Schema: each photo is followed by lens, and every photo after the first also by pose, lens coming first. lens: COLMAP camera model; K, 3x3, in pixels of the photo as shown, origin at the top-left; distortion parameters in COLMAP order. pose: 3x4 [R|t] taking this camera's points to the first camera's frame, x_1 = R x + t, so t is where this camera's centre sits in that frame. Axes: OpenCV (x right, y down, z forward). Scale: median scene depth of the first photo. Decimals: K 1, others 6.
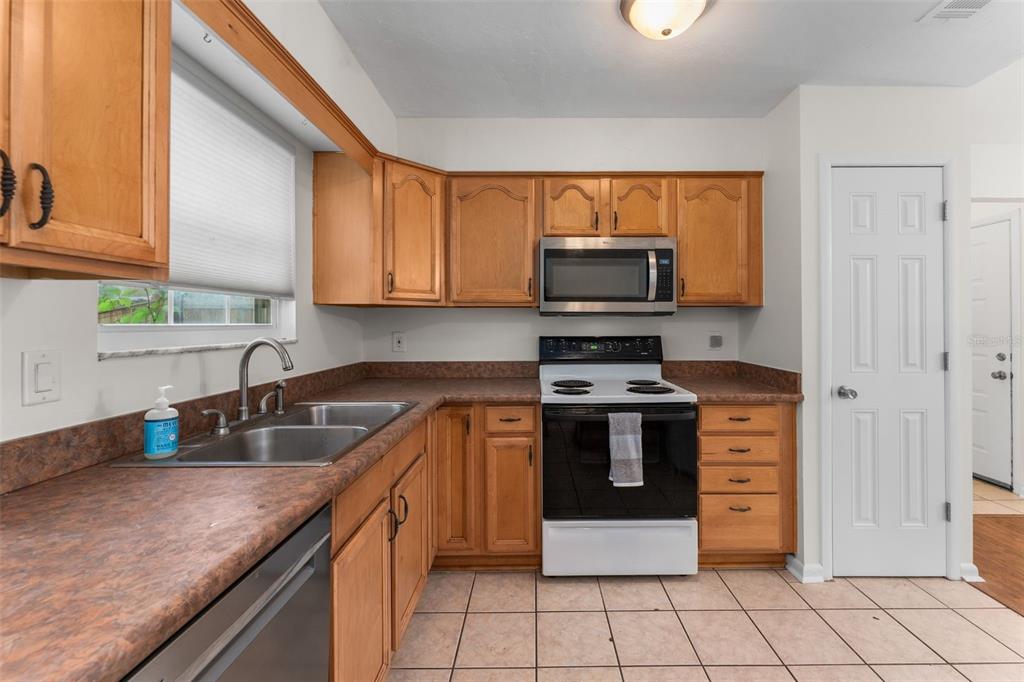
lens RADIAL K [[427.9, 0, 537.5], [0, 427.9, 318.5], [0, 0, 1]] dist [-0.001996, -0.000034]
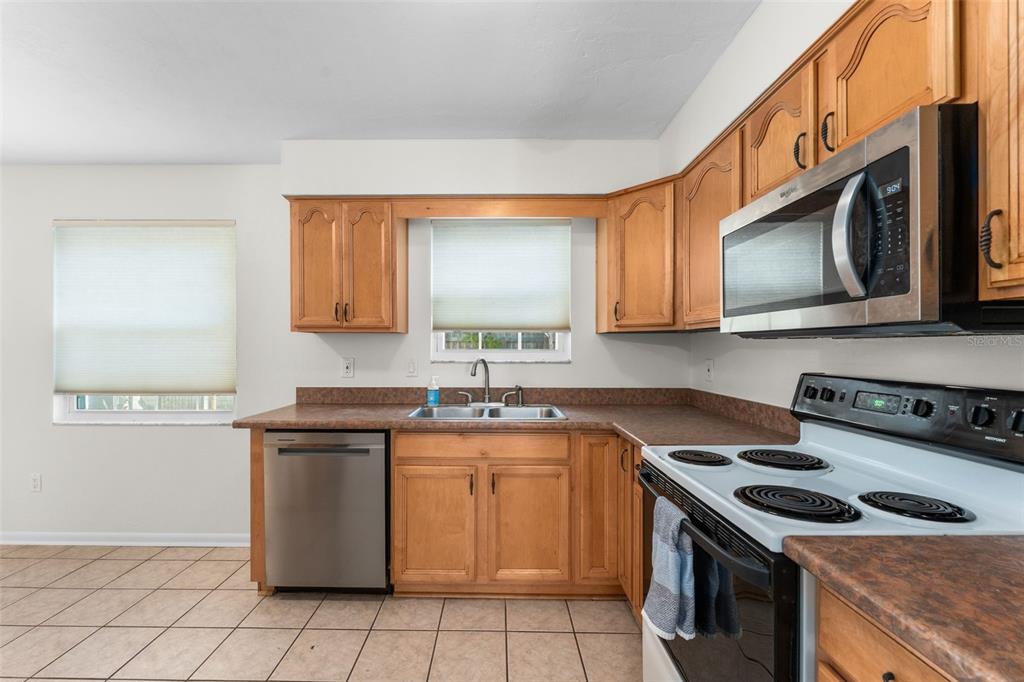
lens RADIAL K [[431.0, 0, 491.4], [0, 431.0, 347.4], [0, 0, 1]] dist [-0.001284, -0.000139]
pose [[-0.026141, 0.000608, -0.999658, 0.742279], [0.009562, 0.999954, 0.000358, 0.003214], [0.999613, -0.009549, -0.026146, 0.716082]]
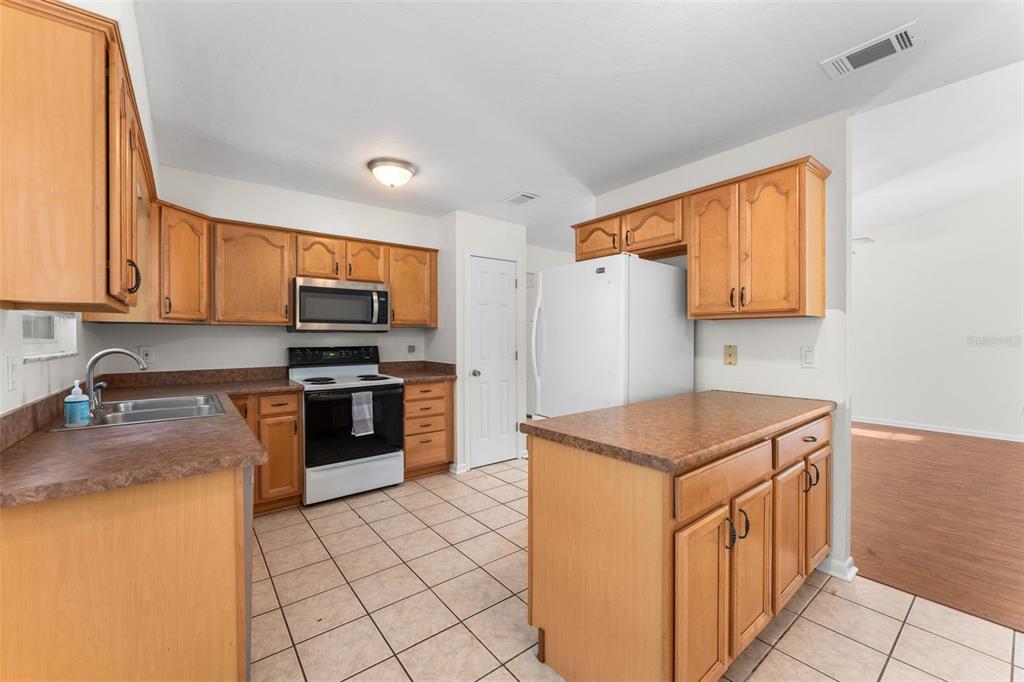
lens RADIAL K [[413.1, 0, 513.9], [0, 413.1, 336.0], [0, 0, 1]] dist [-0.002012, -0.000203]
pose [[0.787522, -0.000198, 0.616286, -0.292018], [-0.003576, 0.999982, 0.004890, -0.004278], [-0.616276, -0.006055, 0.787507, -0.566713]]
